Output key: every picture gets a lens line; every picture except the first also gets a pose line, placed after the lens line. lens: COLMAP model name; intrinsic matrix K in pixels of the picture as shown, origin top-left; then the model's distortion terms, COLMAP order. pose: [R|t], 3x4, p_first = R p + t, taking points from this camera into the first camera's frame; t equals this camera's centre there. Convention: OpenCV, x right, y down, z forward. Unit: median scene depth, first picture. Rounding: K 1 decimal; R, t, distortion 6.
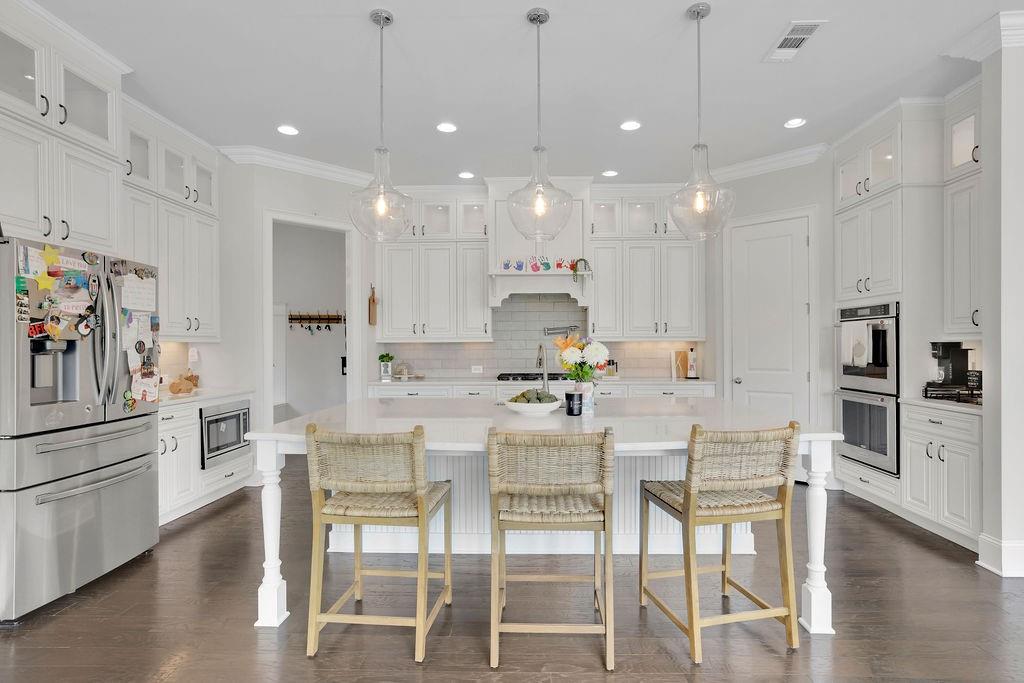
lens RADIAL K [[534.4, 0, 529.8], [0, 534.4, 348.8], [0, 0, 1]] dist [0.007450, 0.000281]
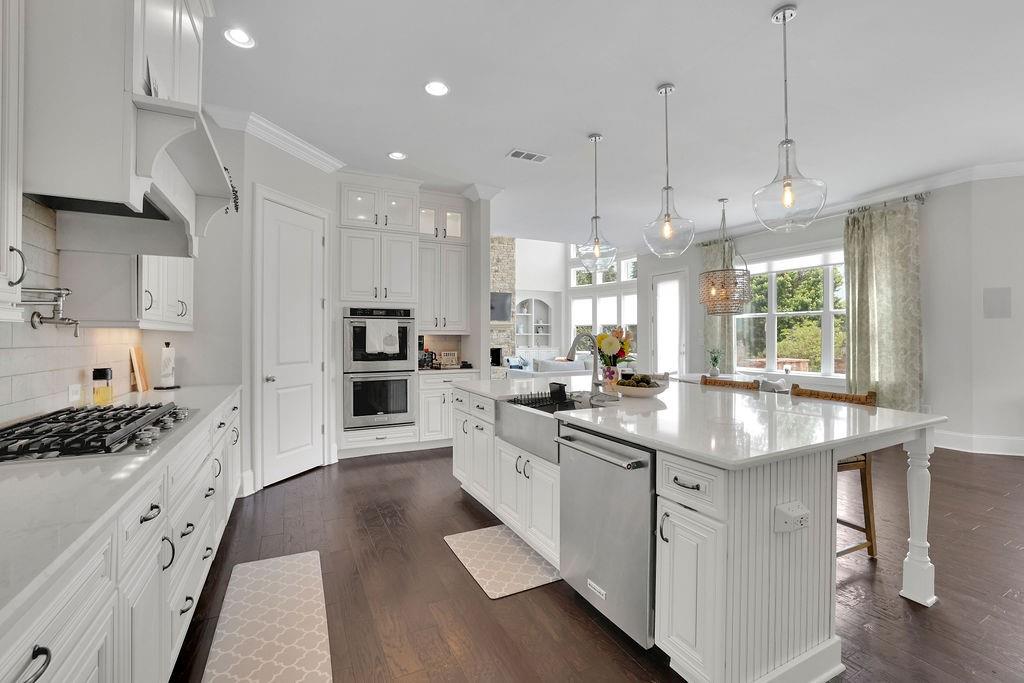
lens RADIAL K [[445.6, 0, 515.0], [0, 445.6, 336.3], [0, 0, 1]] dist [-0.016163, 0.001025]
pose [[-0.471025, 0.003914, 0.882111, -0.398642], [0.006377, 0.999979, -0.001032, -0.004972], [-0.882097, 0.005140, -0.471040, 0.940460]]
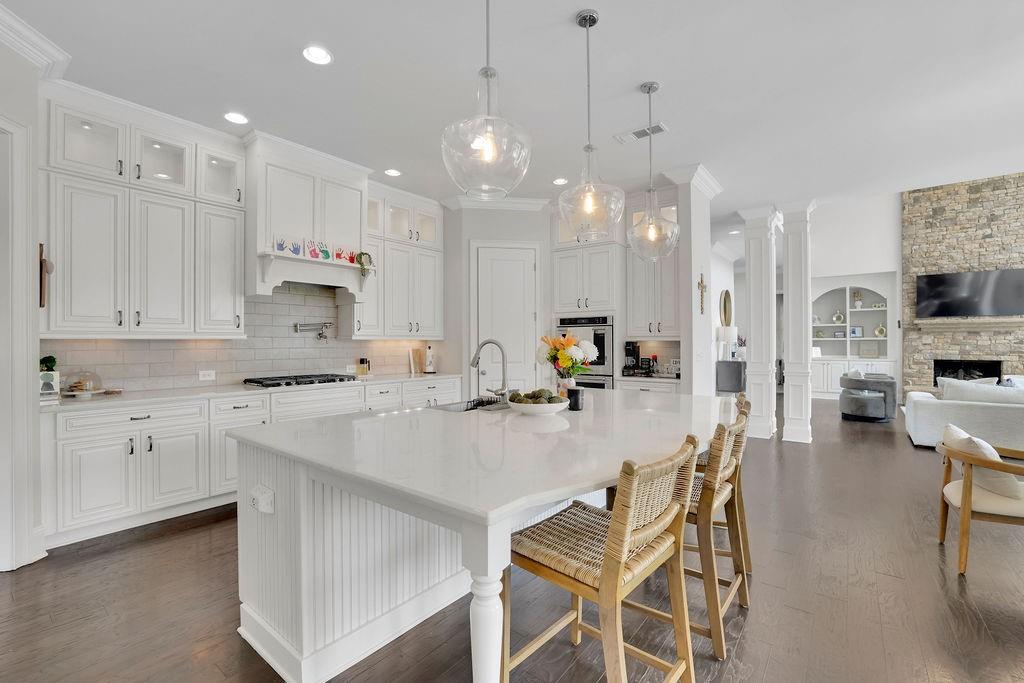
lens RADIAL K [[445.6, 0, 509.8], [0, 445.6, 341.6], [0, 0, 1]] dist [-0.016163, 0.001025]
pose [[0.604547, 0.004391, 0.796557, -0.371990], [0.004846, 0.999946, -0.009190, -0.001607], [-0.796555, 0.009416, 0.604493, 0.314431]]
